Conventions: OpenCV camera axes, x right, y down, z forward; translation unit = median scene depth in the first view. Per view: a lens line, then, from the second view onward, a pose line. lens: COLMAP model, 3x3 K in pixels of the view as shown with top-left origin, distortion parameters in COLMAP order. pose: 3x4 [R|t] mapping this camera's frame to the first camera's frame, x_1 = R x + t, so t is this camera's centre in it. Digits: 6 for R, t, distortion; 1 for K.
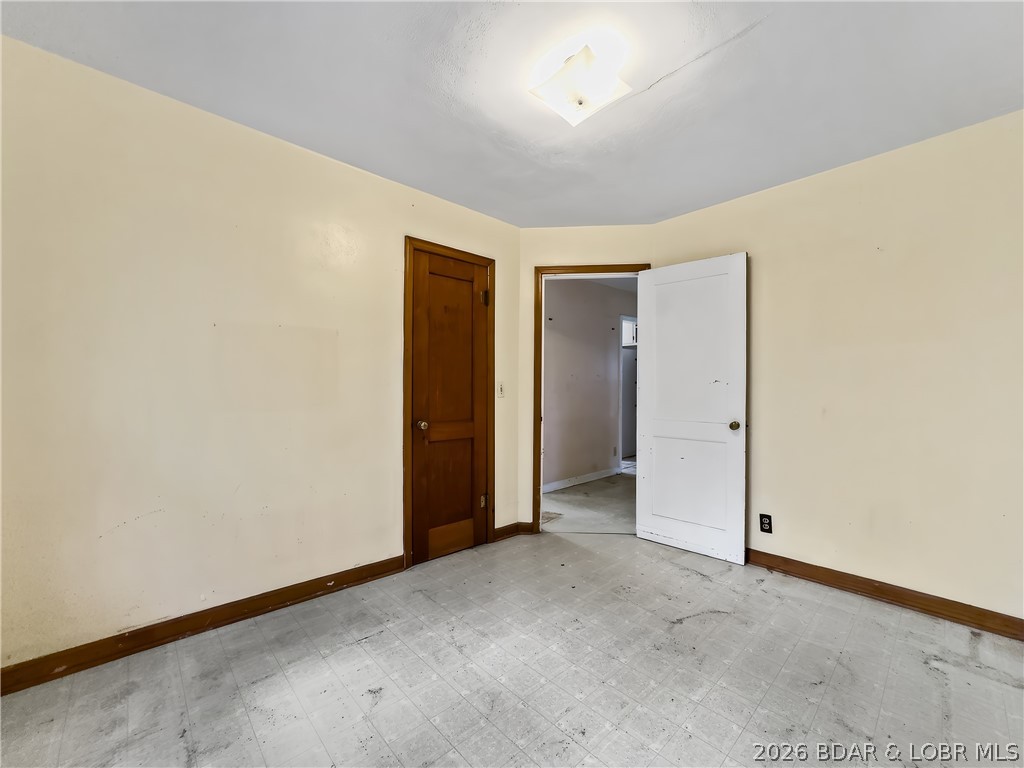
lens RADIAL K [[418.1, 0, 511.7], [0, 418.1, 385.1], [0, 0, 1]] dist [-0.026211, 0.005785]
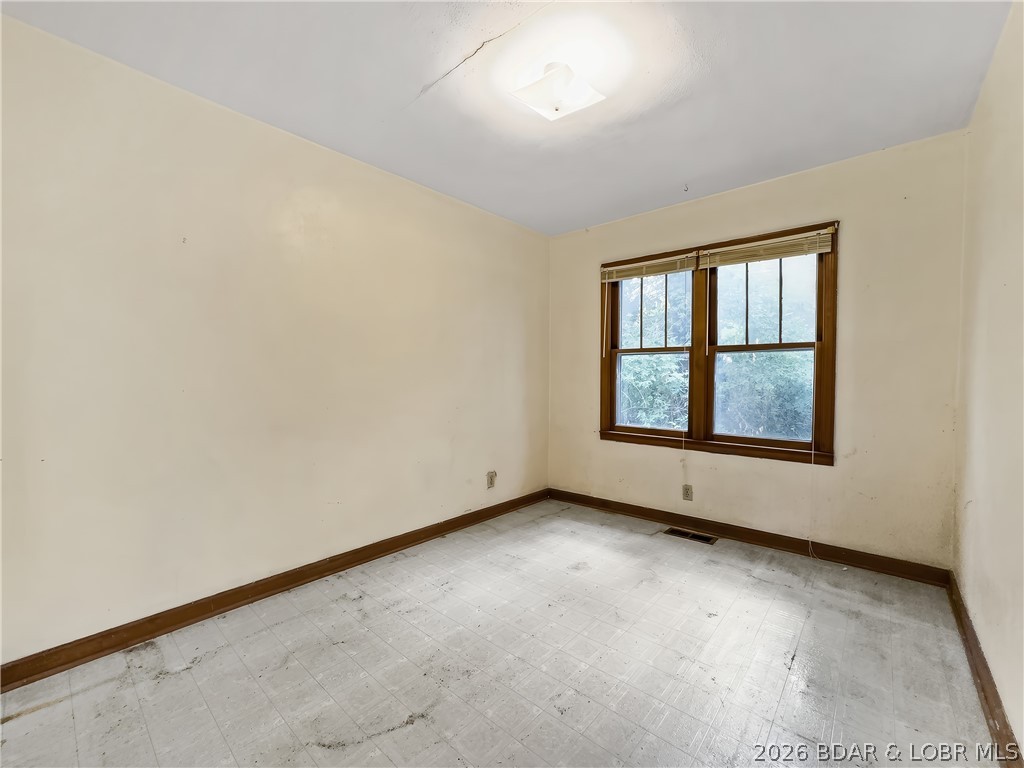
lens RADIAL K [[418.1, 0, 510.3], [0, 418.1, 384.6], [0, 0, 1]] dist [-0.026211, 0.005785]
pose [[-0.996063, -0.002082, -0.088625, 0.347181], [-0.003490, 0.999870, 0.015742, 0.012346], [0.088581, 0.015989, -0.995941, 1.904395]]
